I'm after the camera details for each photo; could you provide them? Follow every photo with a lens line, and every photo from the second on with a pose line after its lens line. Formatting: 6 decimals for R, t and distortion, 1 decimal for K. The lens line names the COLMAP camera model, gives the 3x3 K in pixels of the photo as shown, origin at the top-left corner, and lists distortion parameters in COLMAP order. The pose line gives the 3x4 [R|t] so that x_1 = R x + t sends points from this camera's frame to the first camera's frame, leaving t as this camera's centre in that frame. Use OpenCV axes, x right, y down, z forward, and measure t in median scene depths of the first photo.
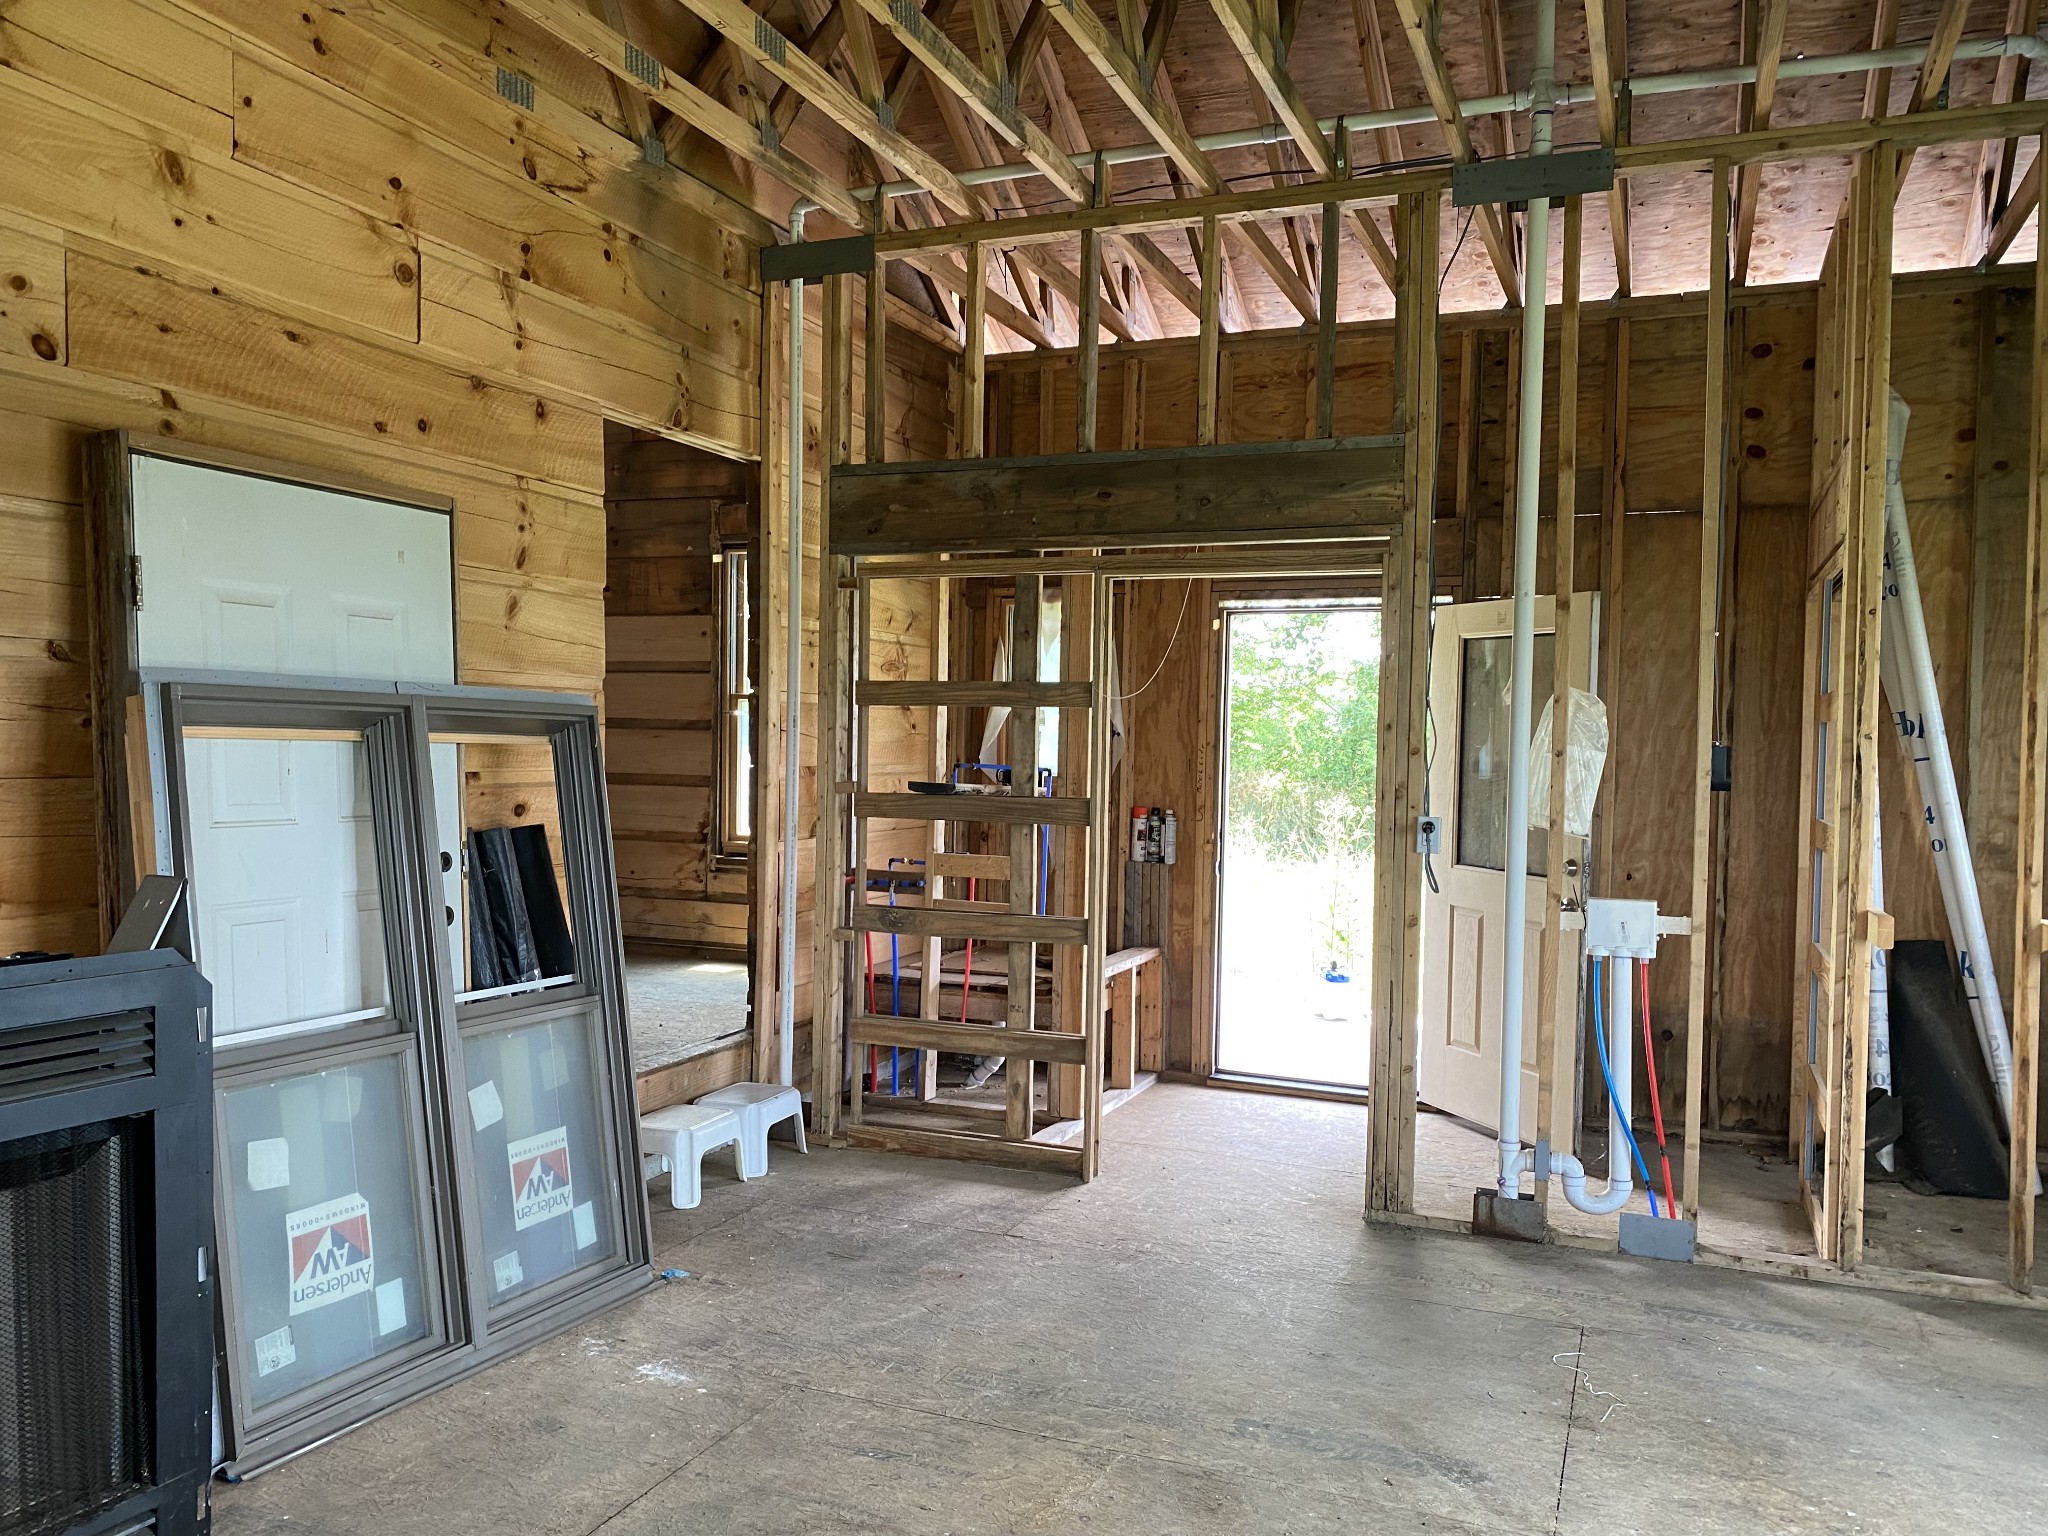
lens RADIAL K [[1522.1, 0, 1029.3], [0, 1522.1, 764.7], [0, 0, 1]] dist [-0.011429, -0.006351]
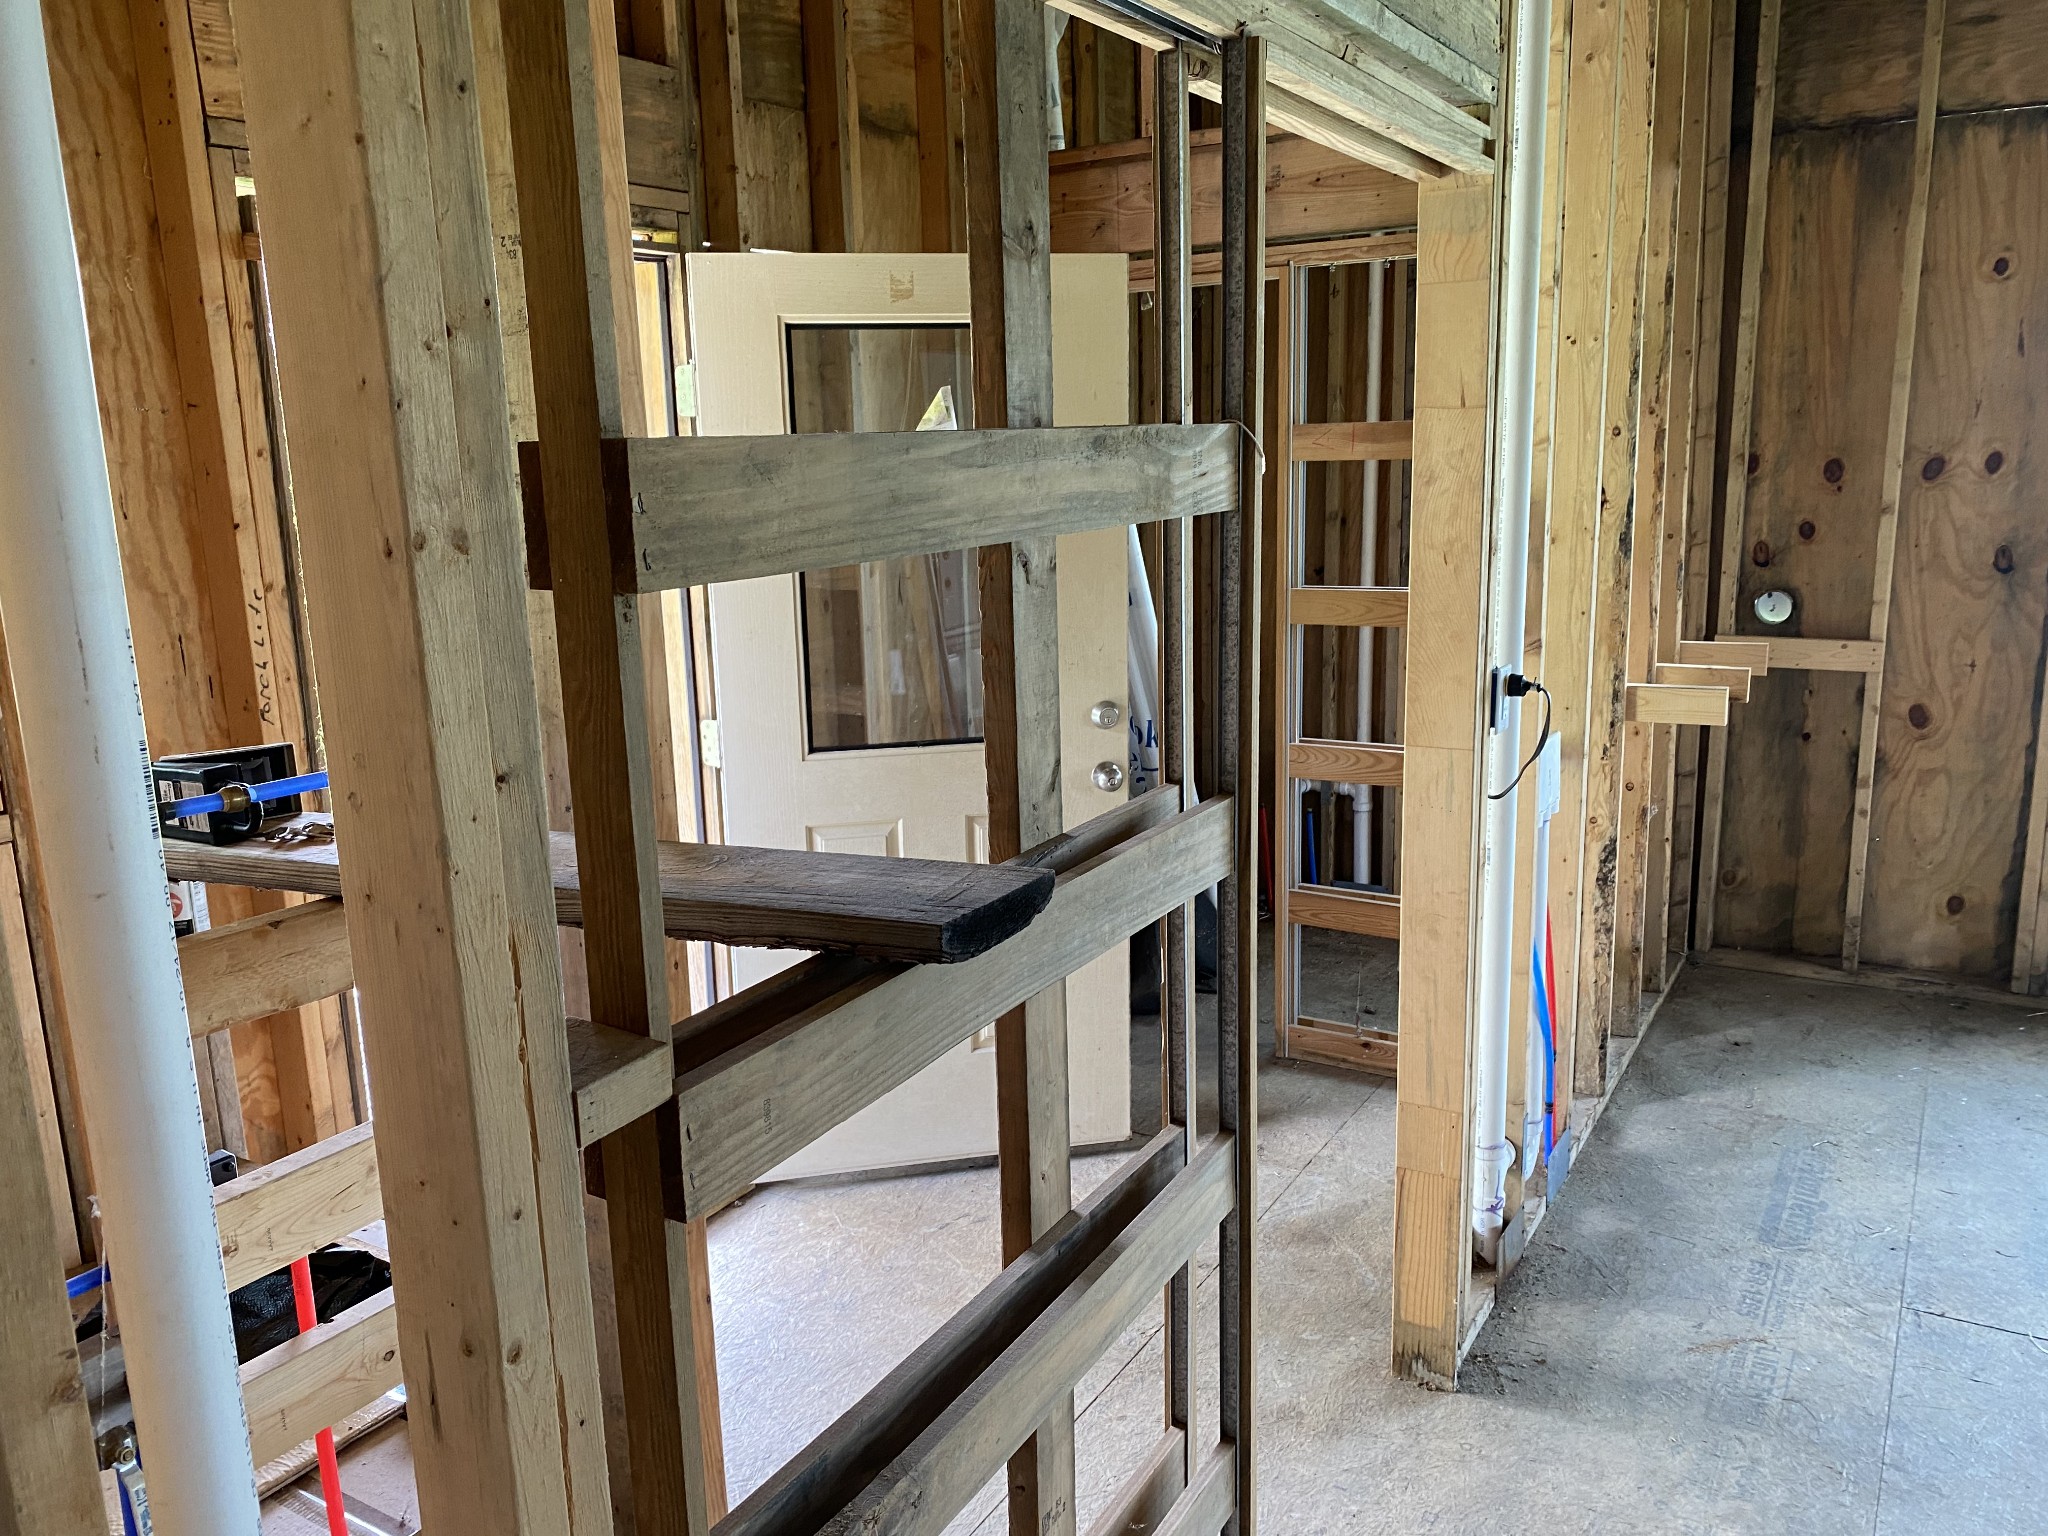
lens RADIAL K [[1522.1, 0, 1013.4], [0, 1522.1, 777.0], [0, 0, 1]] dist [-0.011429, -0.006351]
pose [[0.170211, -0.238182, 0.956189, -0.334174], [0.046224, 0.971211, 0.233695, -0.072934], [-0.984323, 0.004421, 0.176320, 1.204793]]
